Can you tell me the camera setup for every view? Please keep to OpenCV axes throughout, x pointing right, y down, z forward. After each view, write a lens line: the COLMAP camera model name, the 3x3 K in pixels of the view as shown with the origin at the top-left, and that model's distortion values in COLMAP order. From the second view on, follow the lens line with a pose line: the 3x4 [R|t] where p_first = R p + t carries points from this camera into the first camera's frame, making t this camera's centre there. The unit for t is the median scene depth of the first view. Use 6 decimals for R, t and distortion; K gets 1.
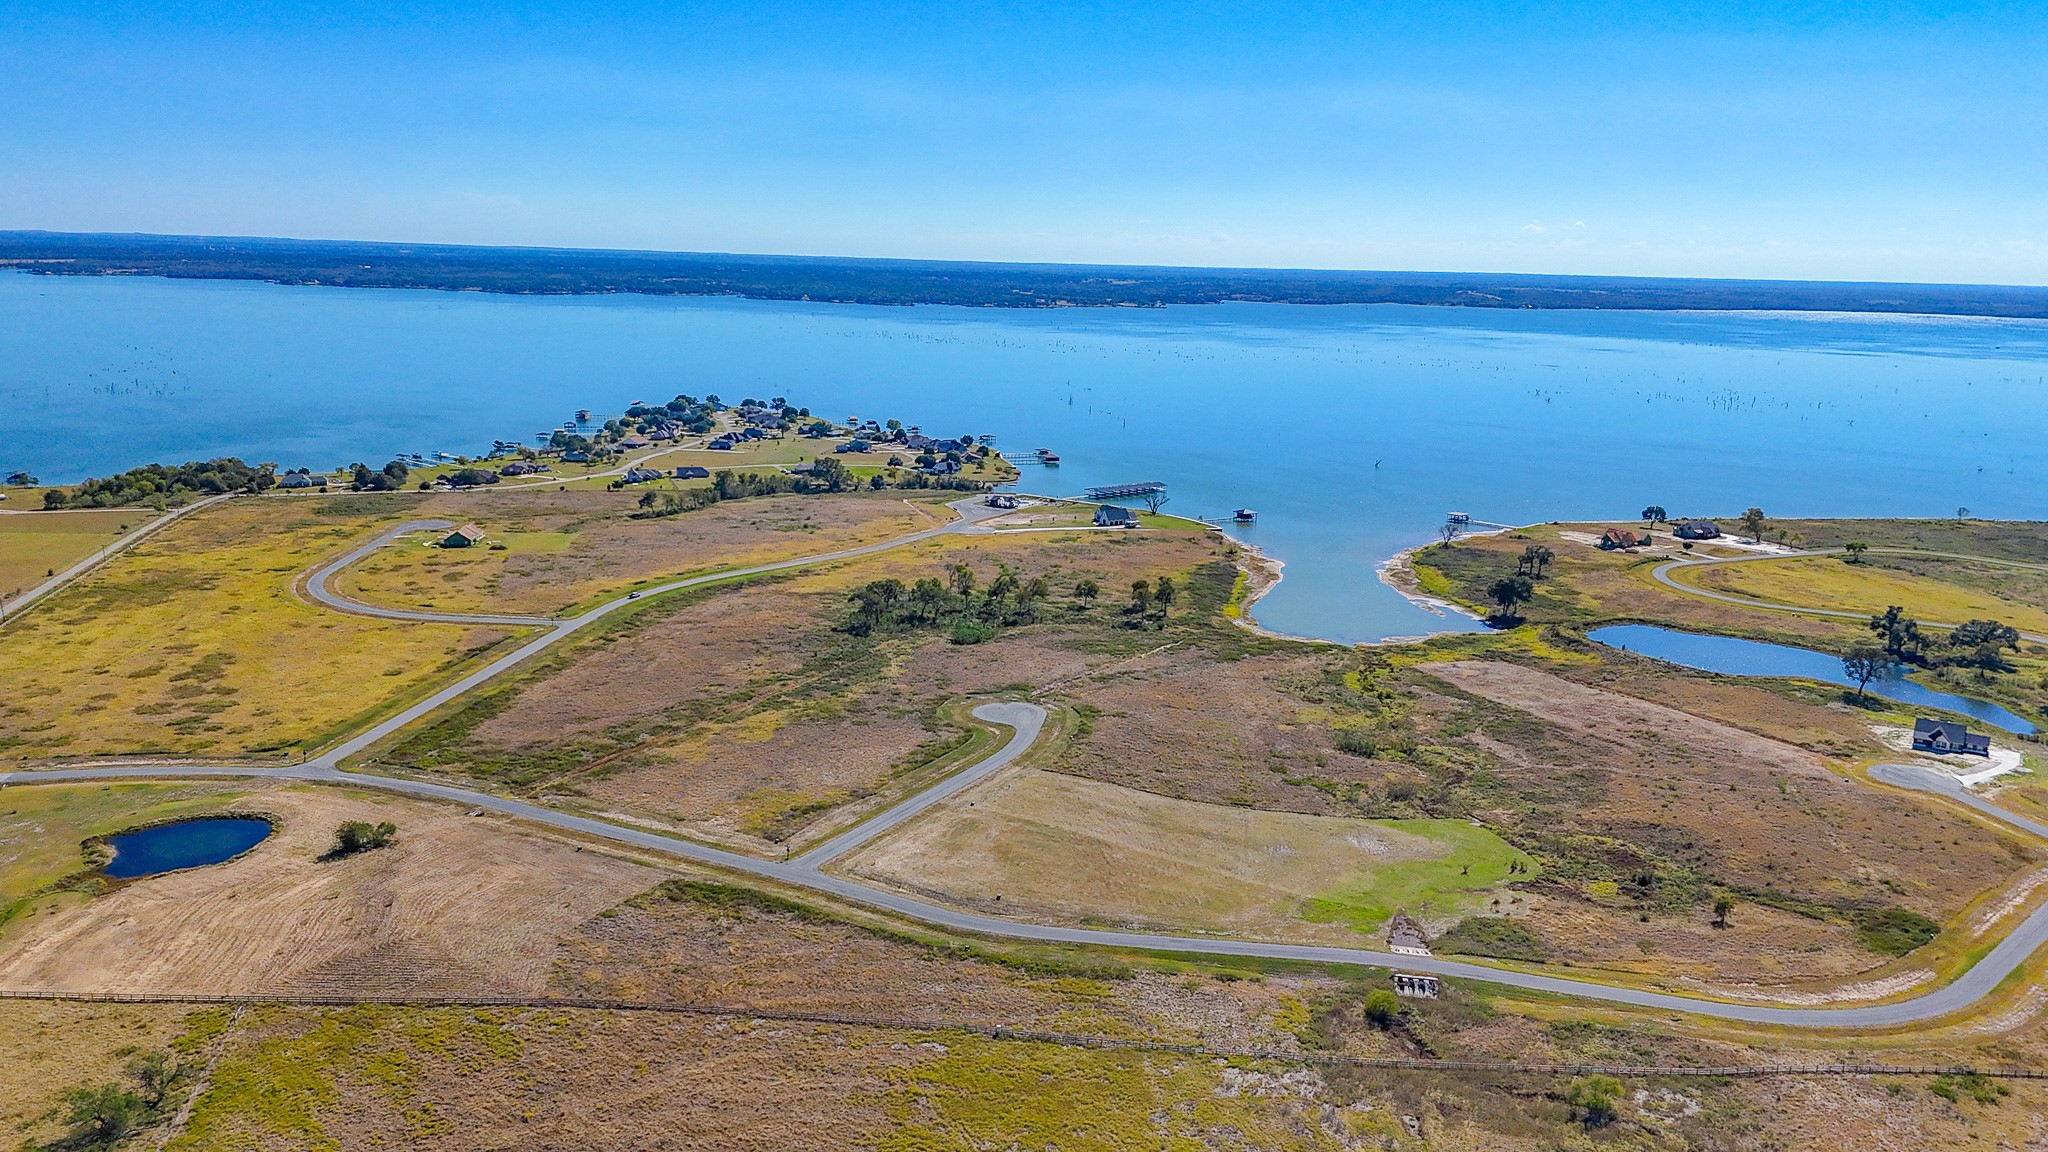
lens RADIAL K [[1538.1, 0, 1024.0], [0, 1538.1, 576.0], [0, 0, 1]] dist [0.068727, -0.049360]
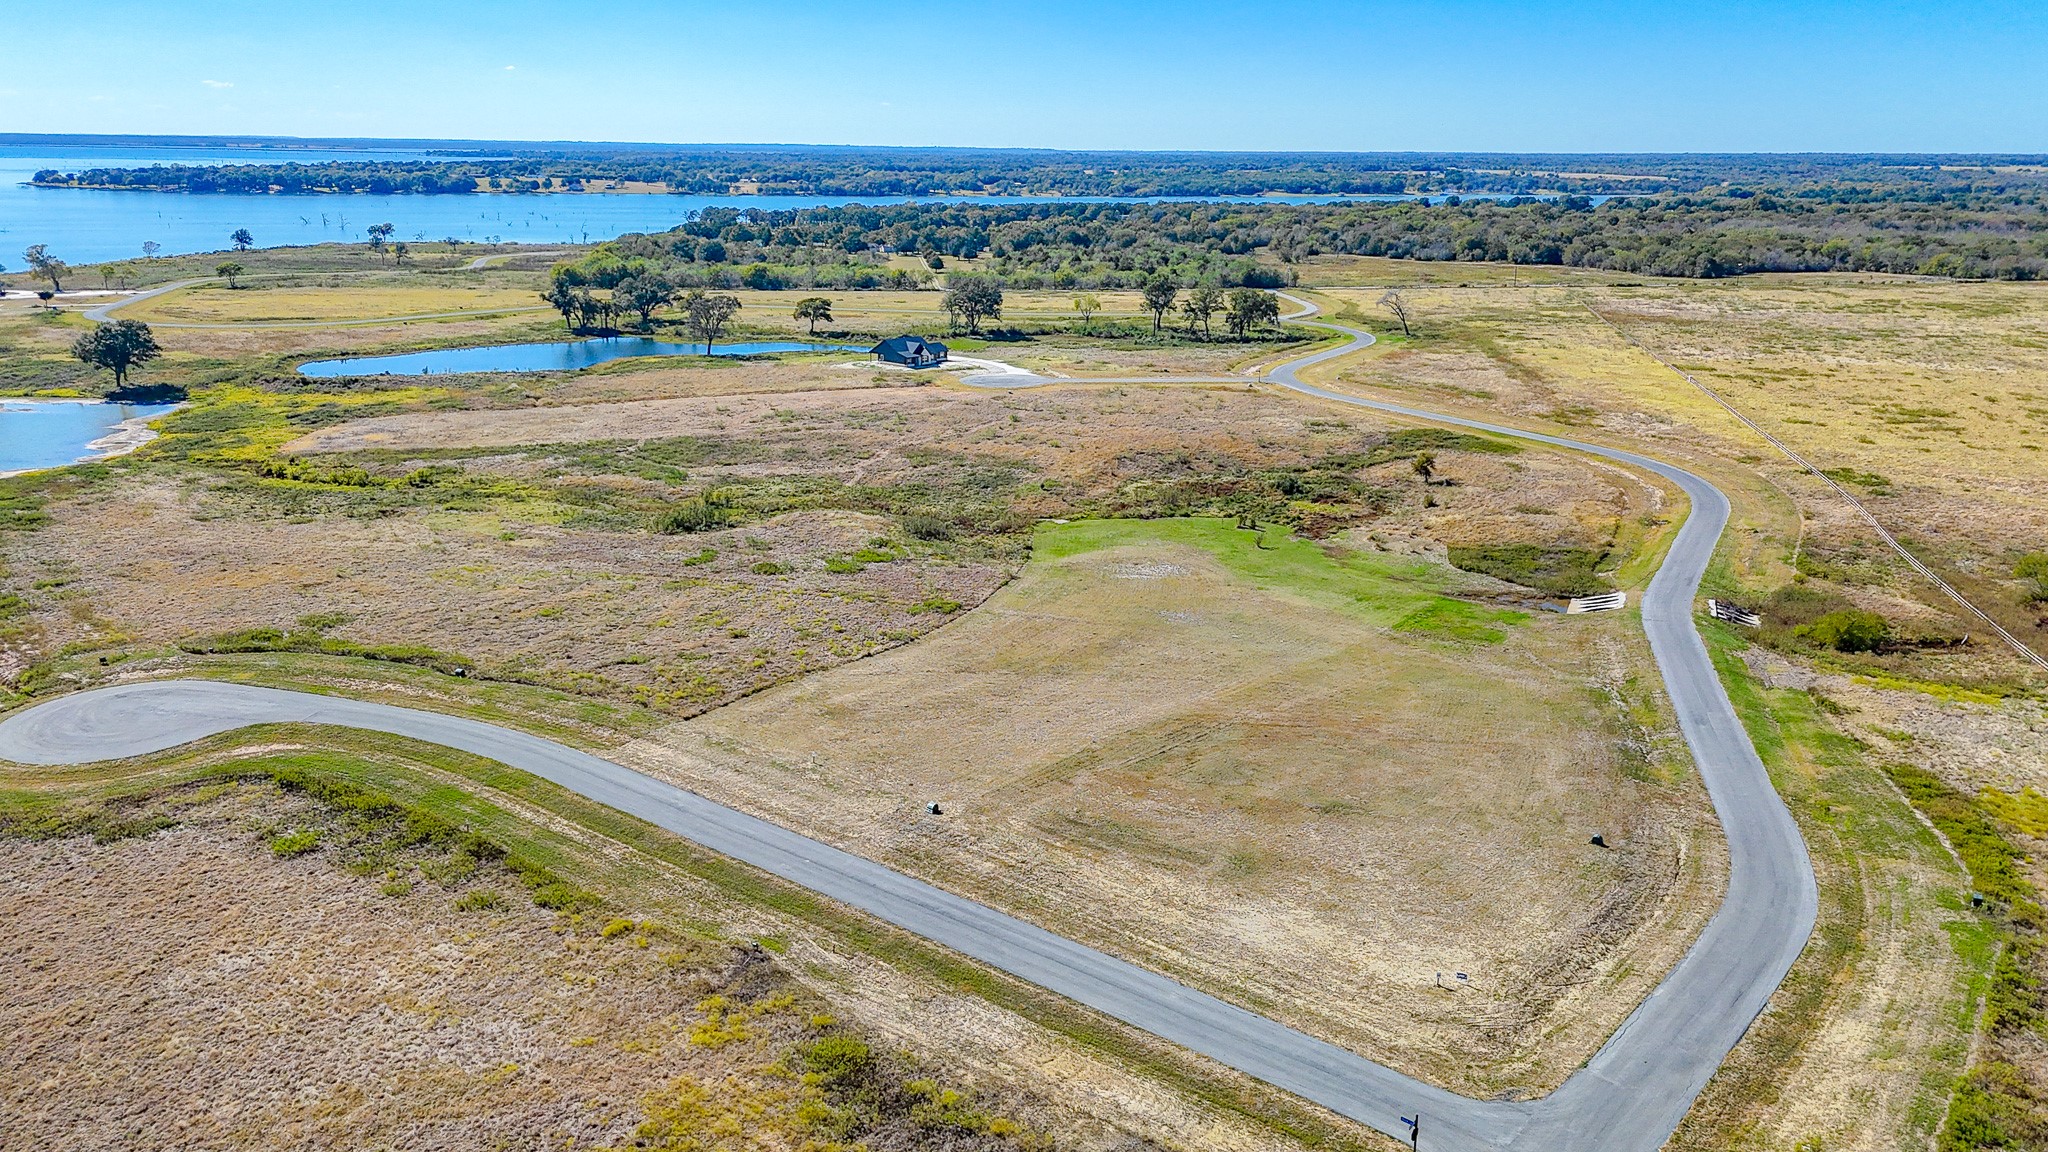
lens RADIAL K [[1540.2, 0, 1024.0], [0, 1540.2, 576.0], [0, 0, 1]] dist [0.097679, -0.110329]
pose [[0.187278, -0.282375, 0.940846, -0.148511], [0.195212, 0.949387, 0.246081, 0.010056], [-0.962714, 0.137579, 0.232923, 0.402071]]
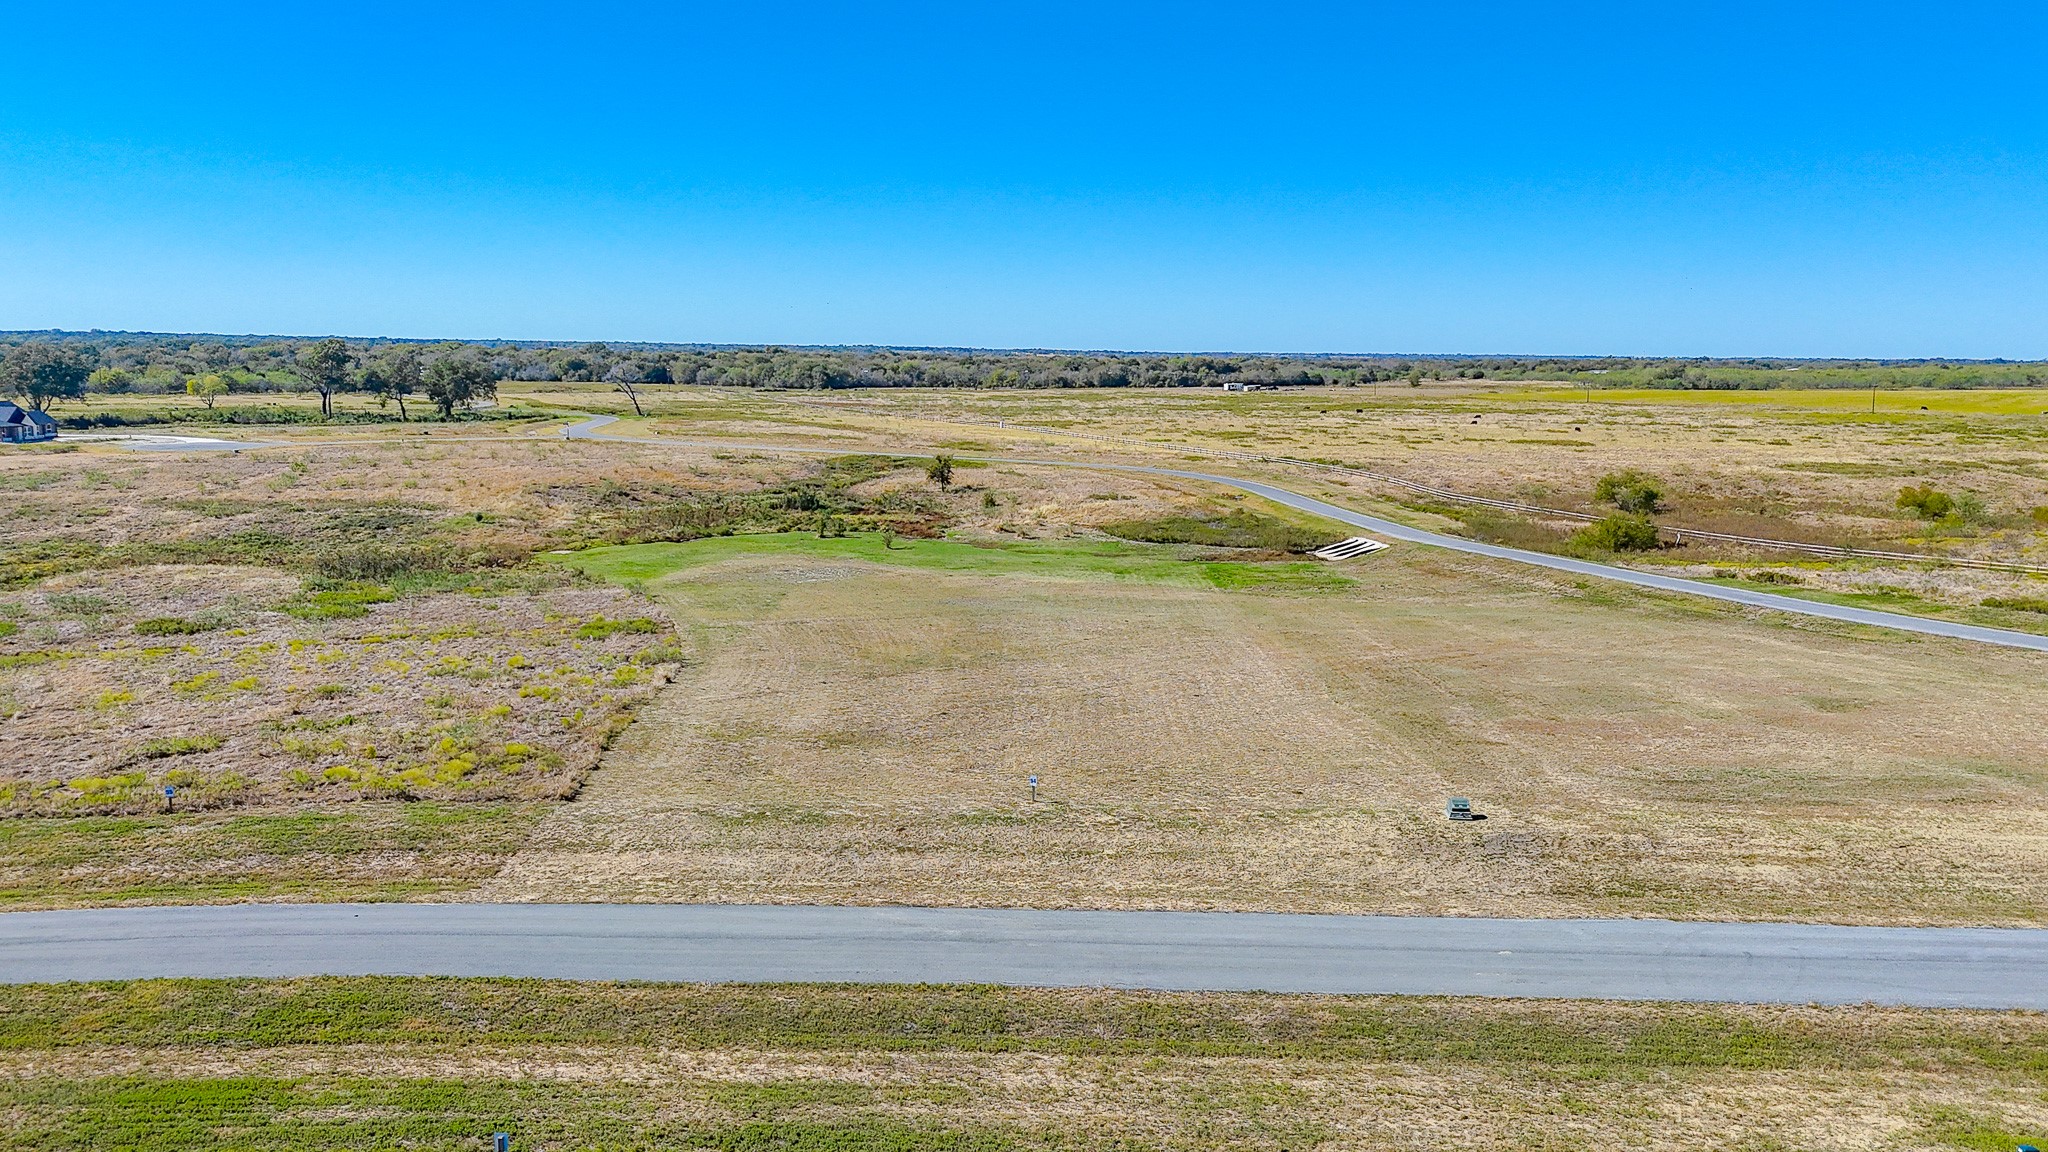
lens RADIAL K [[1537.6, 0, 1024.0], [0, 1537.6, 576.0], [0, 0, 1]] dist [0.078939, -0.073851]
pose [[-0.449557, -0.156774, 0.879387, -0.064222], [0.155604, 0.955681, 0.249923, 0.037331], [-0.879594, 0.249191, -0.405238, 0.490406]]
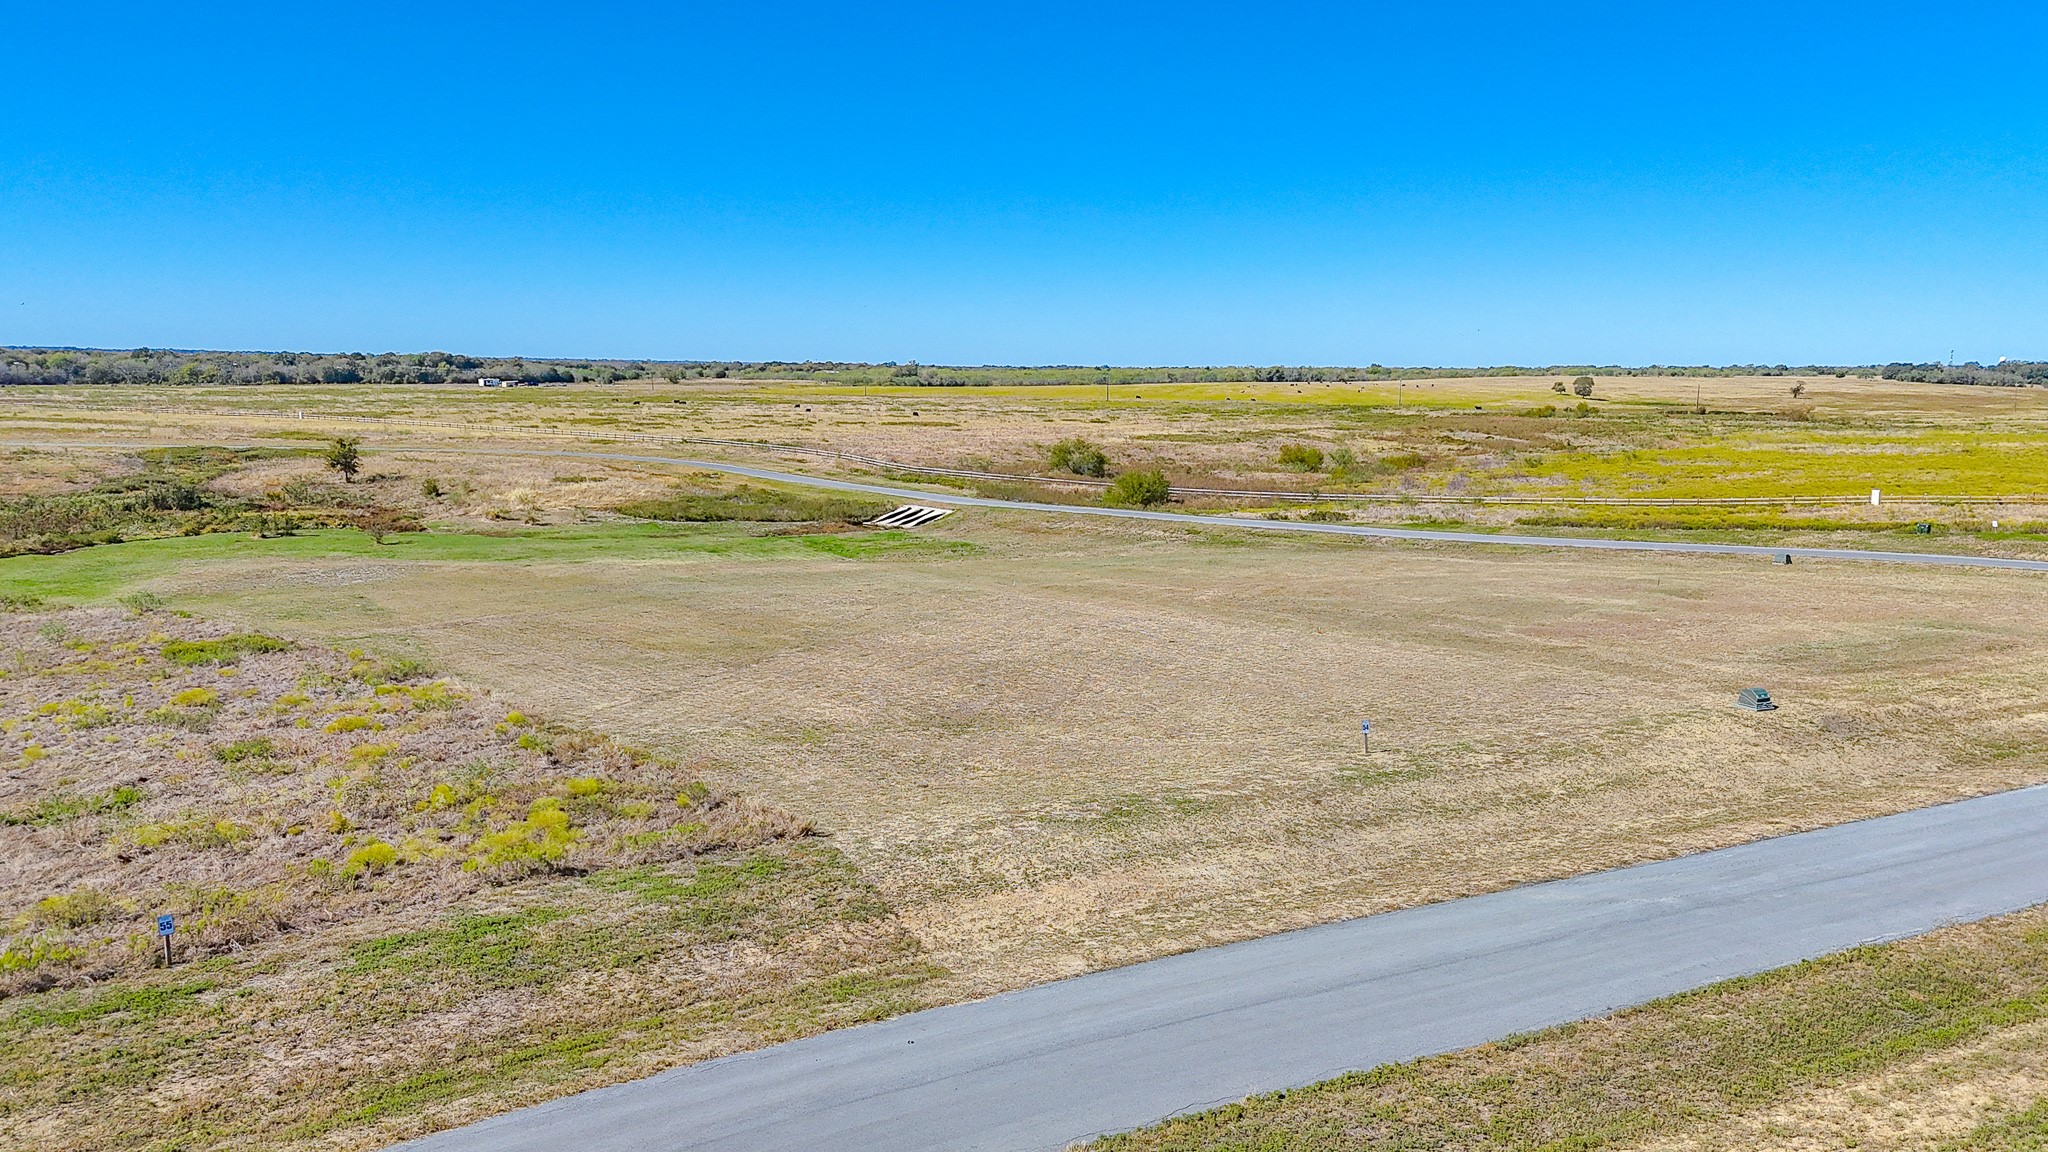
lens RADIAL K [[1540.2, 0, 1024.0], [0, 1540.2, 576.0], [0, 0, 1]] dist [0.097679, -0.110329]
pose [[-0.828960, -0.106428, 0.549089, -0.024627], [0.081785, 0.948111, 0.307240, 0.040045], [-0.553297, 0.299597, -0.777241, 0.513416]]
